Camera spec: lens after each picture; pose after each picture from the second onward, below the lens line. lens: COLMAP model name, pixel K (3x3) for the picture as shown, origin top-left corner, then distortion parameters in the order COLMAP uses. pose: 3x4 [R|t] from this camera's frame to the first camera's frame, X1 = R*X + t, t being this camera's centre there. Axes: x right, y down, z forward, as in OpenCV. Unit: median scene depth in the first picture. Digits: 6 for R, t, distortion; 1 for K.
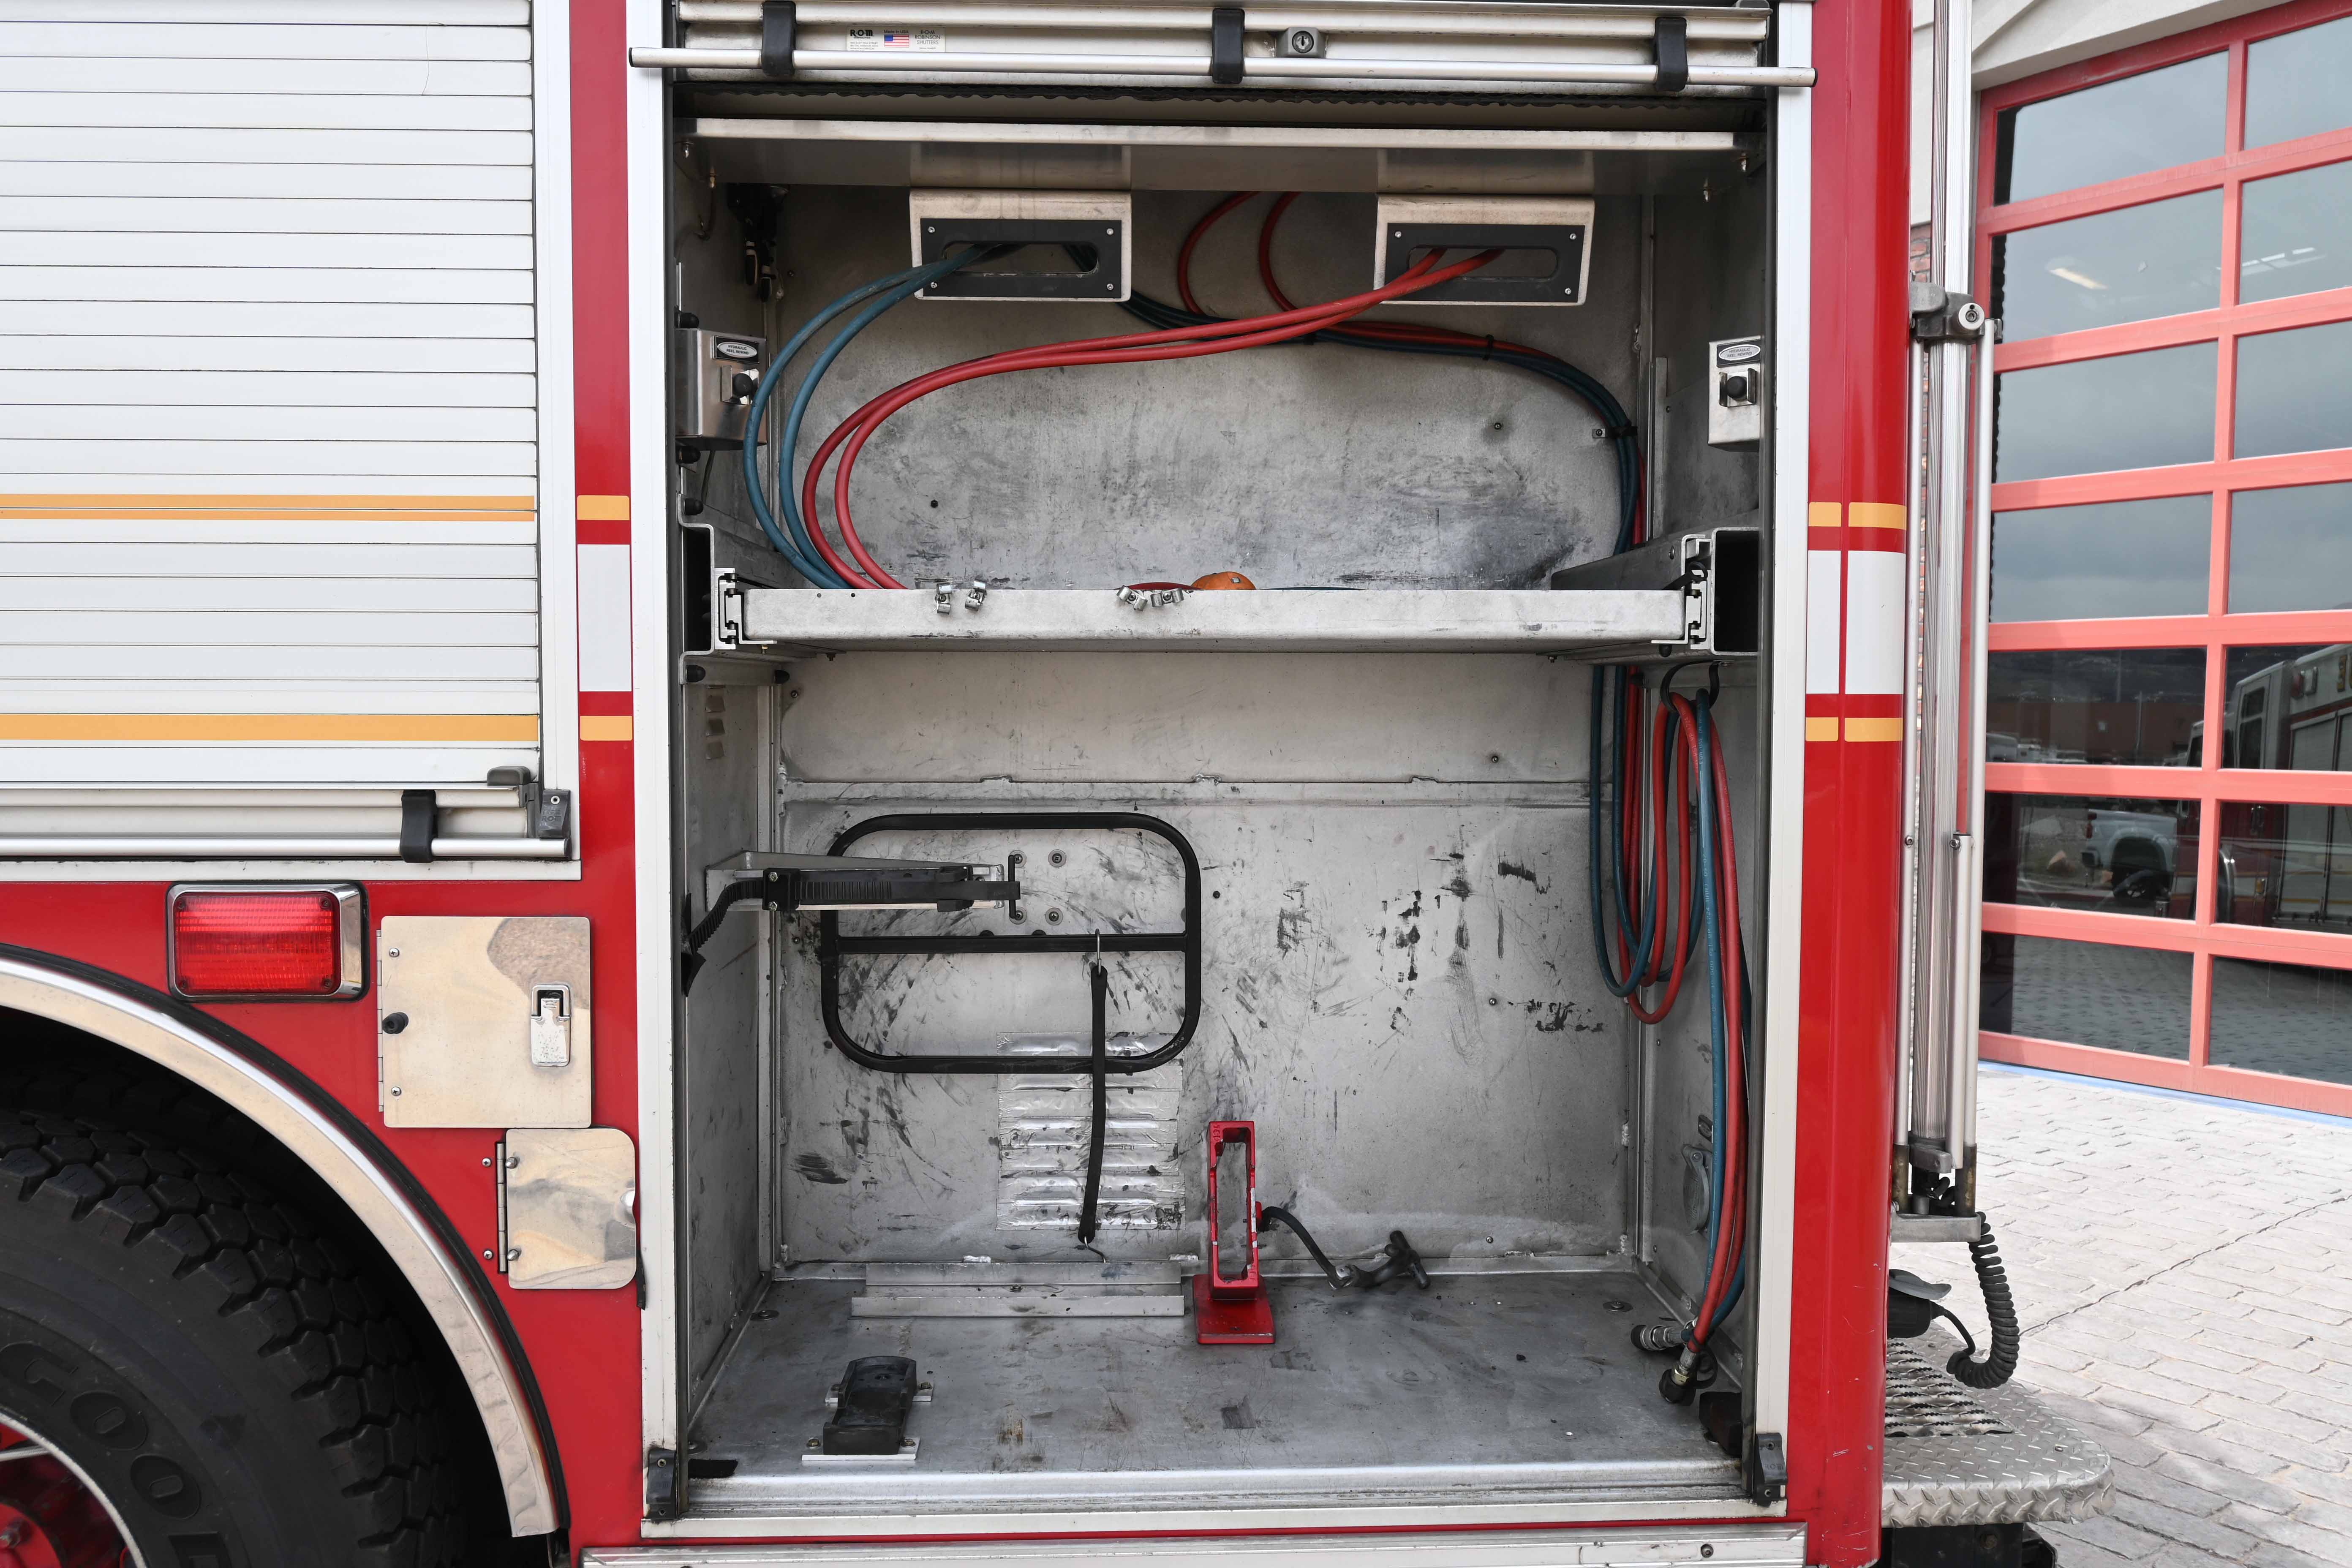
lens RADIAL K [[1767.7, 0, 1167.5], [0, 1767.7, 778.9], [0, 0, 1]] dist [-0.010418, -0.001852]
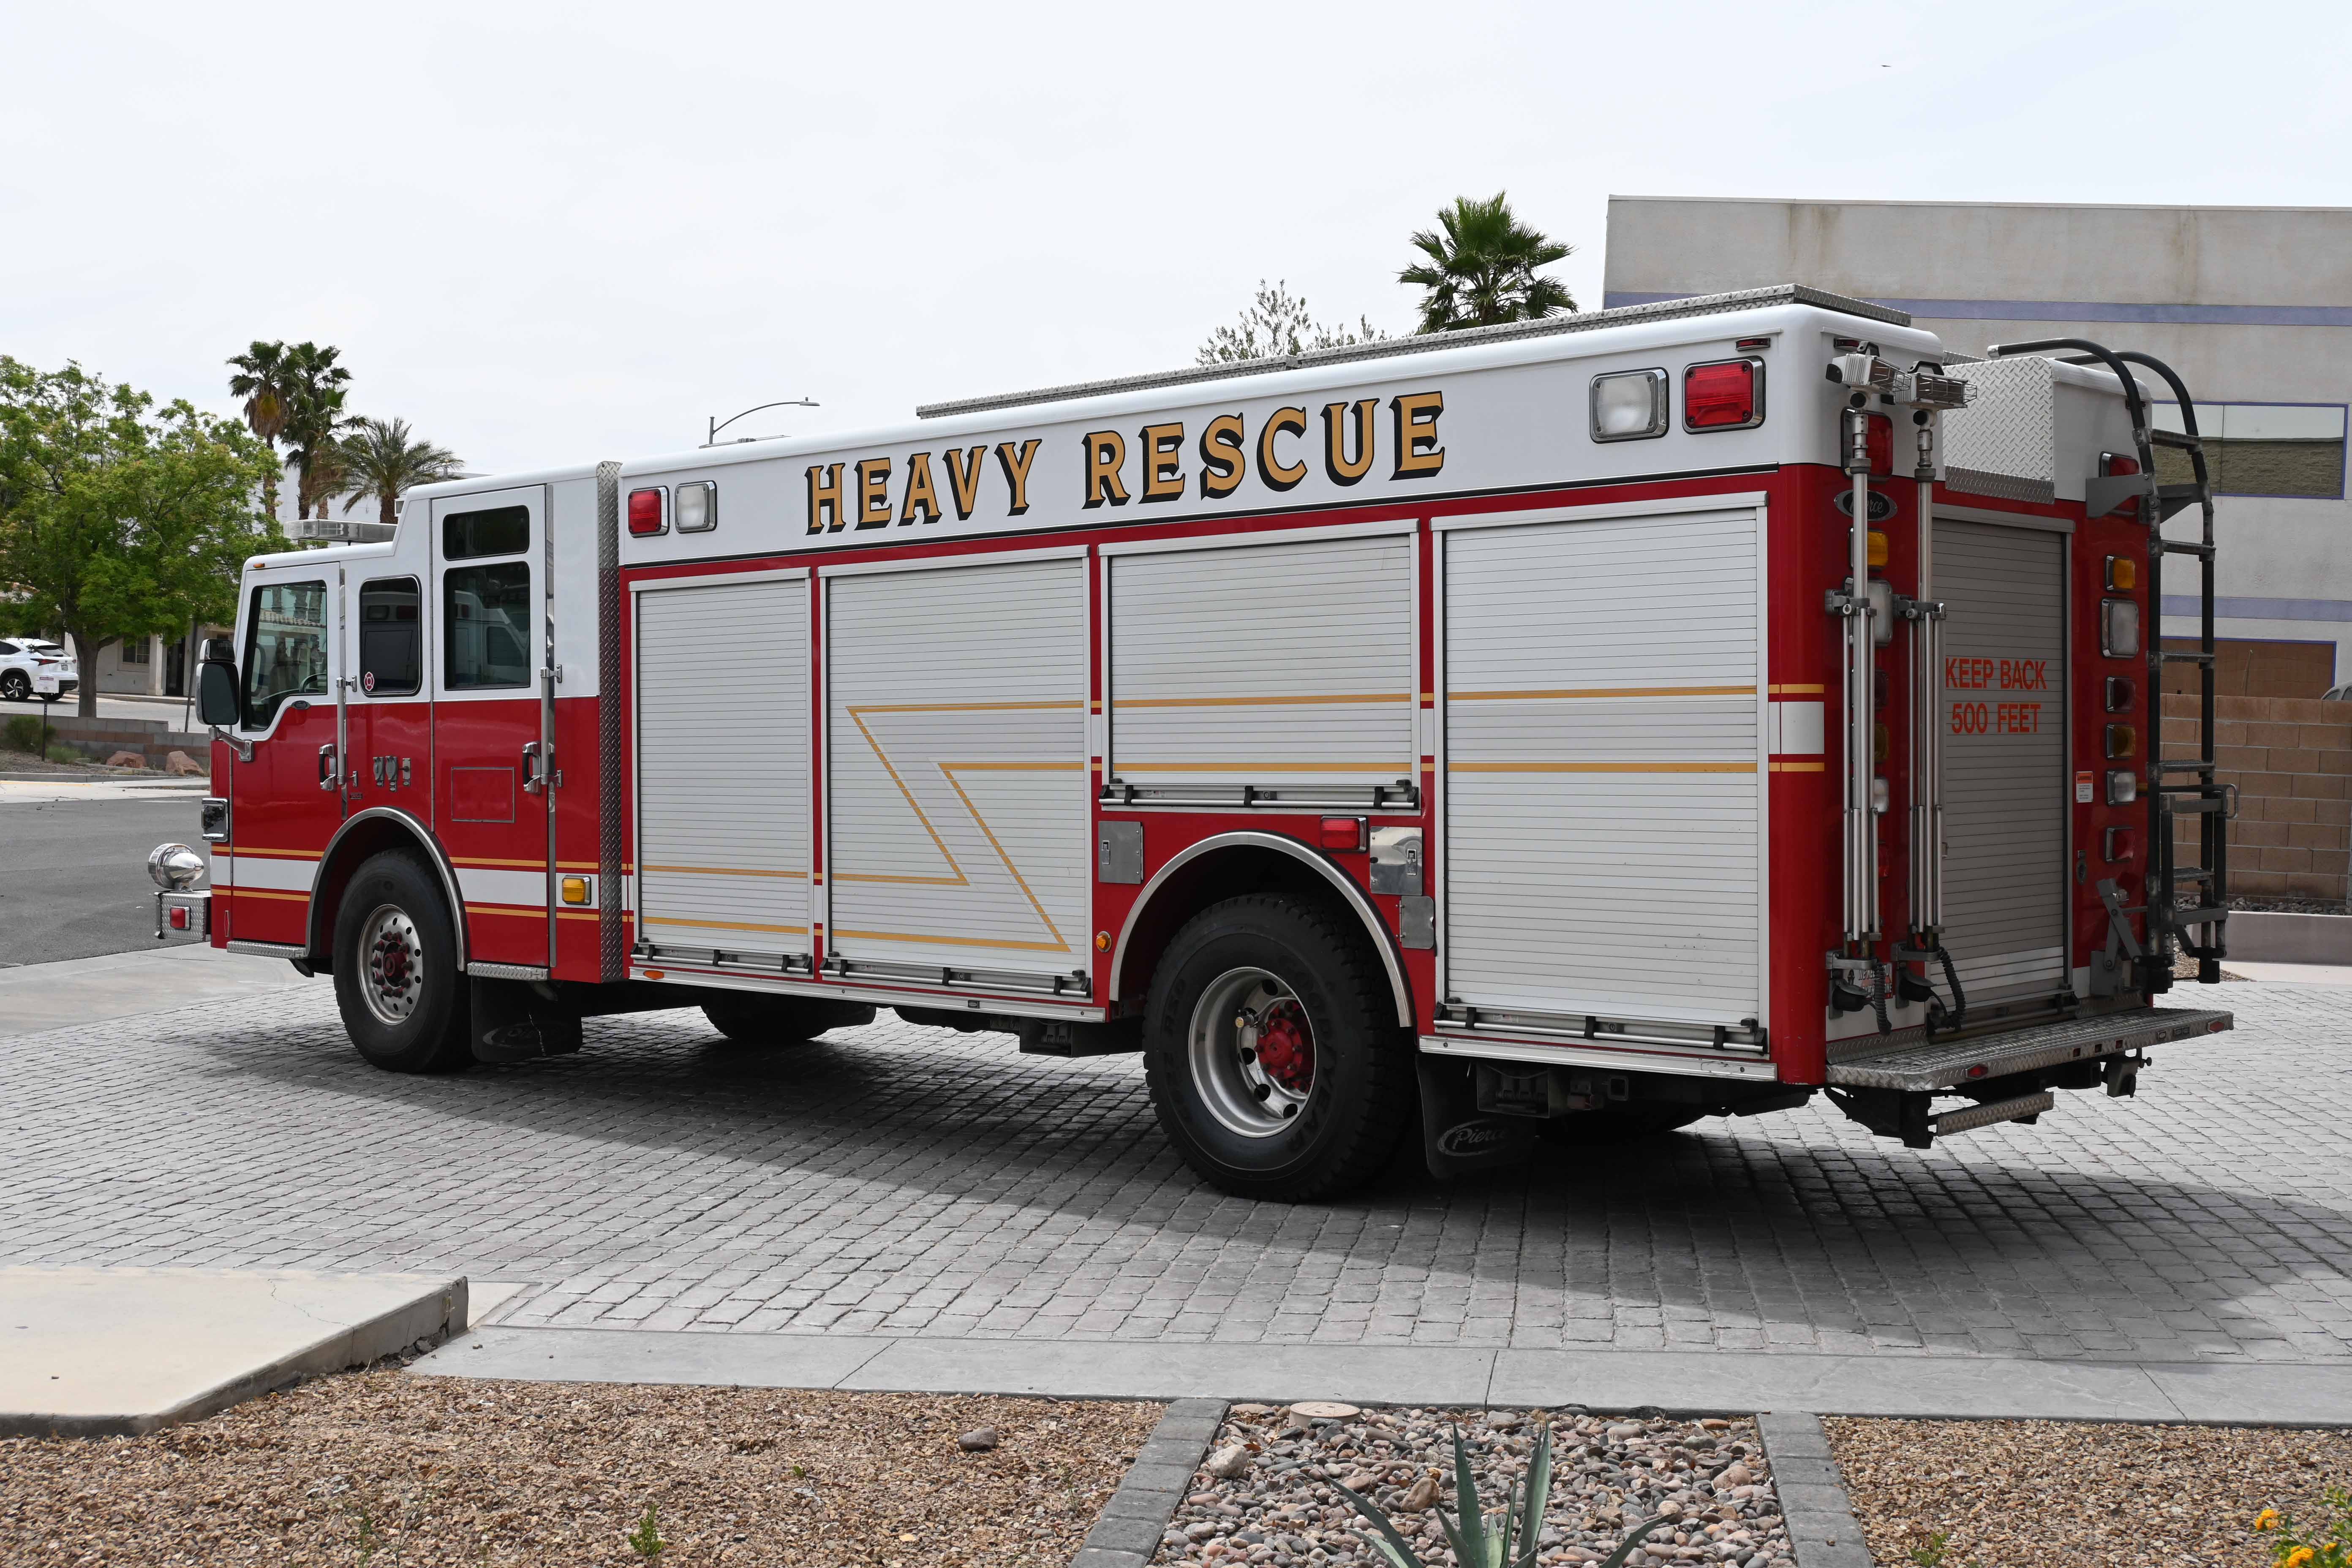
lens RADIAL K [[2716.1, 0, 1177.7], [0, 2716.1, 780.1], [0, 0, 1]] dist [0.003047, 0.000000]
pose [[0.704860, 0.000954, -0.709346, 2.762633], [-0.026533, 0.999335, -0.025022, 0.125054], [0.708850, 0.036458, 0.704416, -2.680152]]
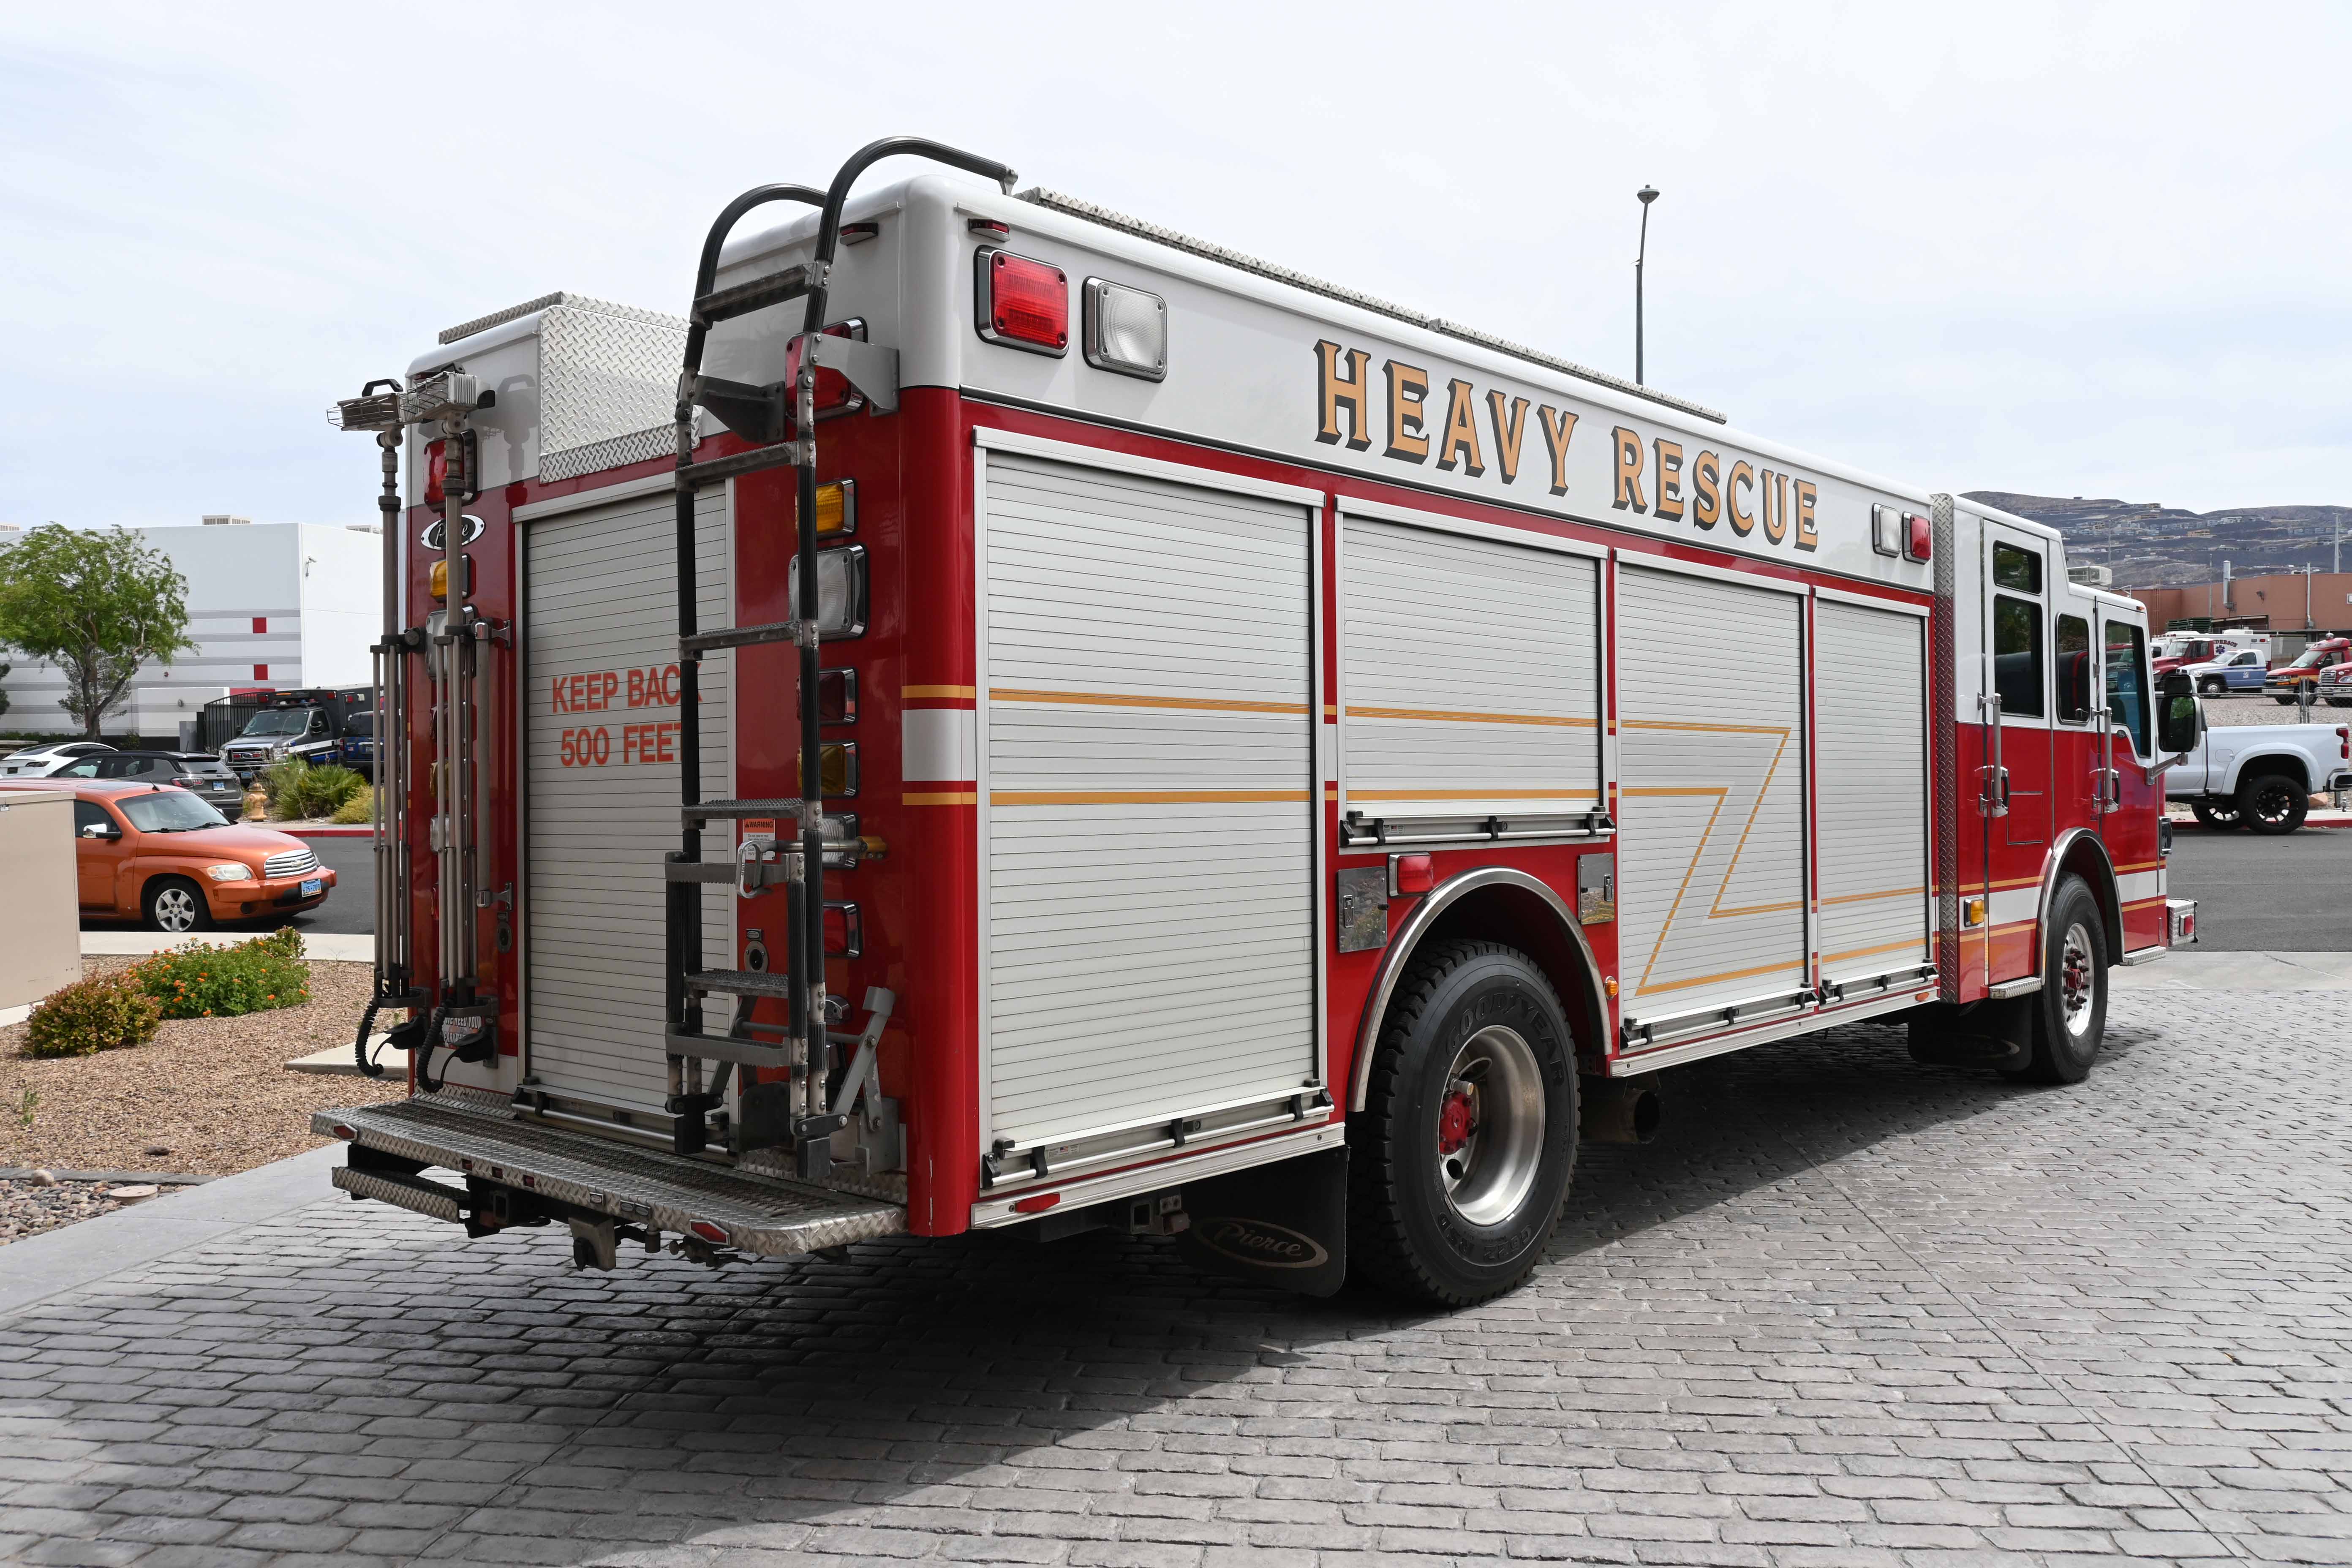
lens RADIAL K [[1862.9, 0, 1187.3], [0, 1862.9, 773.2], [0, 0, 1]] dist [-0.007693, -0.003786]
pose [[0.687251, 0.000880, 0.726419, -4.084032], [0.035614, 0.998756, -0.034904, 0.021400], [-0.725546, 0.049858, 0.686365, -0.757015]]
